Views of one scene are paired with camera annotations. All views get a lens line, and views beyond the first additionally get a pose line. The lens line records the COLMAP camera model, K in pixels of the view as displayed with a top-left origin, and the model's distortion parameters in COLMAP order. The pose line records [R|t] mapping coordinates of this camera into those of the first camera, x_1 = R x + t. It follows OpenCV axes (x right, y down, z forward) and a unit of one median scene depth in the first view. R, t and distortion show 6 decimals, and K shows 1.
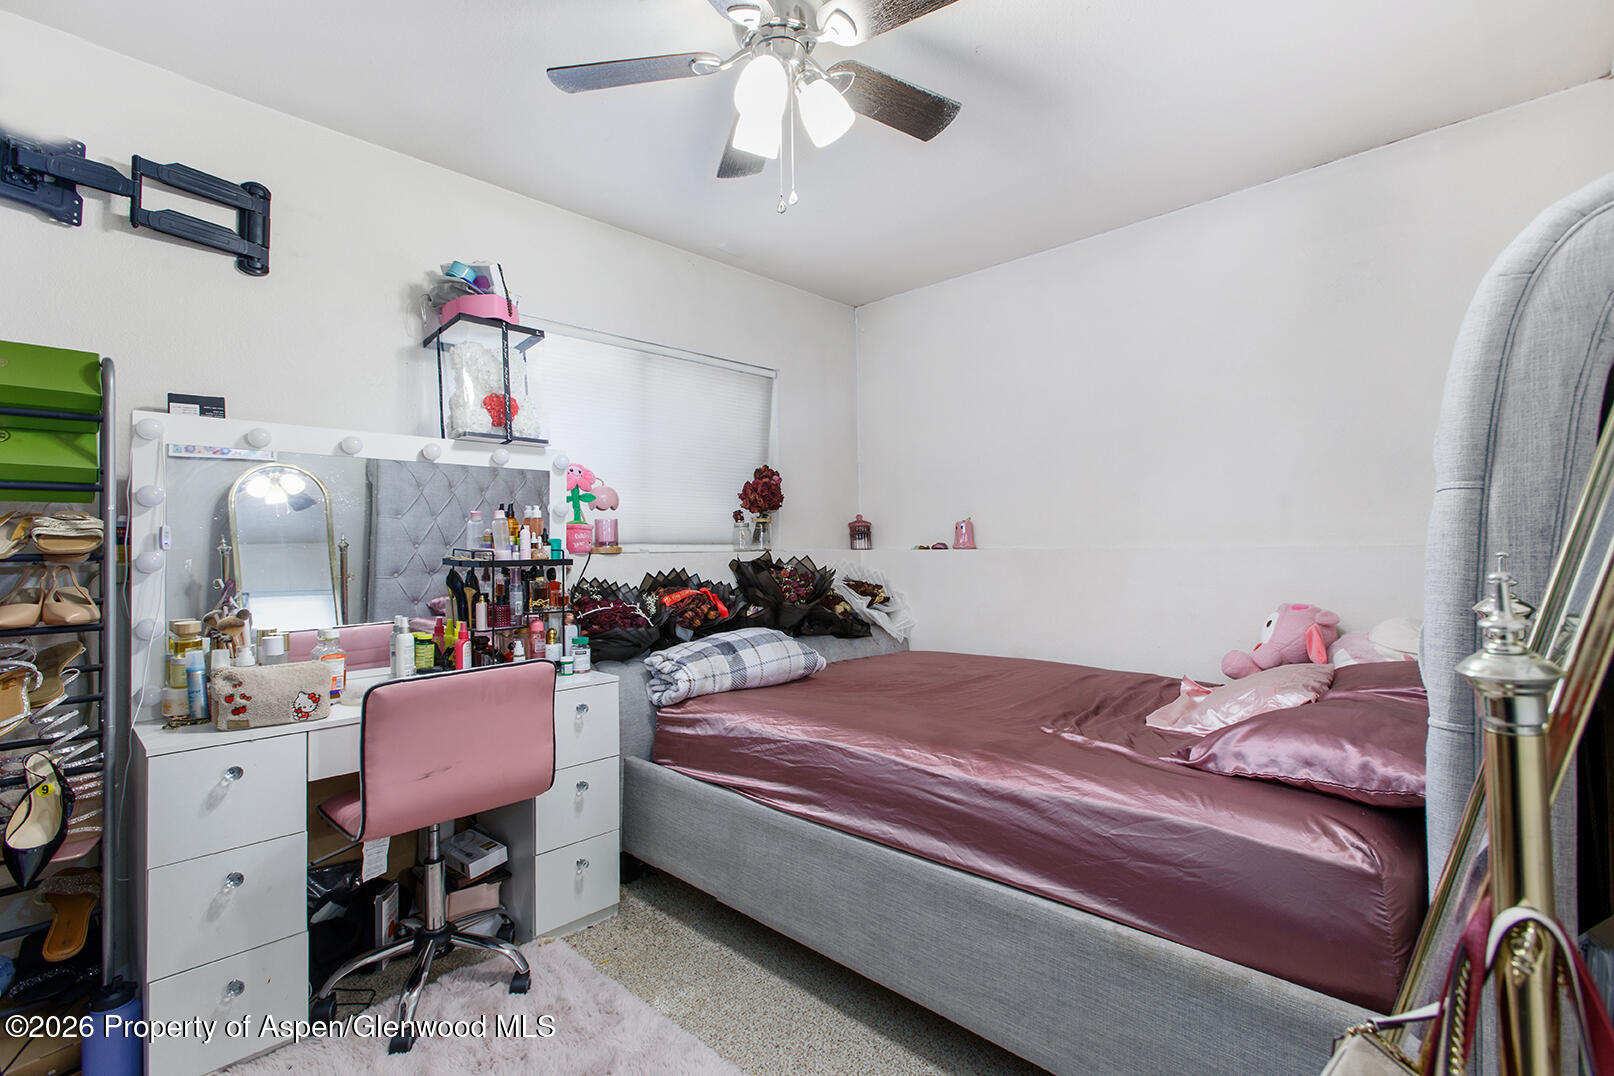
lens RADIAL K [[729.2, 0, 806.1], [0, 729.2, 524.7], [0, 0, 1]] dist [-0.015620, 0.010783]
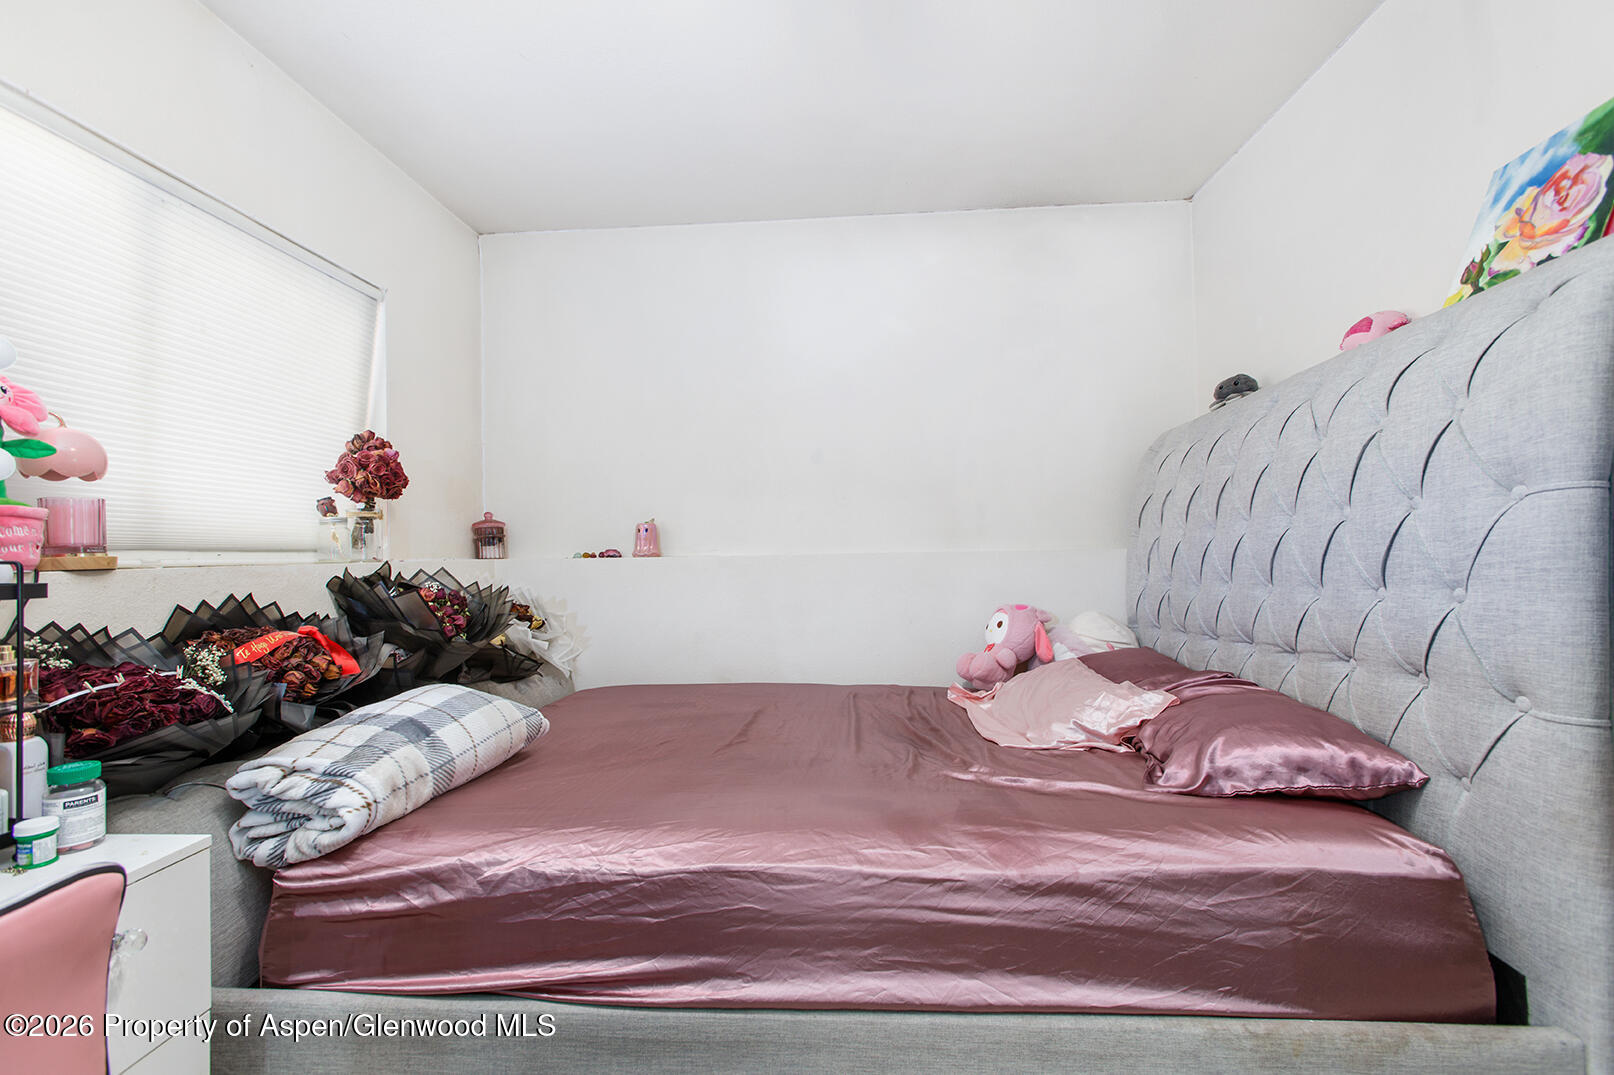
lens RADIAL K [[707.1, 0, 807.0], [0, 707.1, 537.5], [0, 0, 1]] dist [-0.000334, 0.001070]
pose [[0.765875, 0.010705, 0.642900, -0.237098], [-0.012961, 0.999915, -0.001209, 0.014664], [-0.642859, -0.007407, 0.765949, 0.384051]]
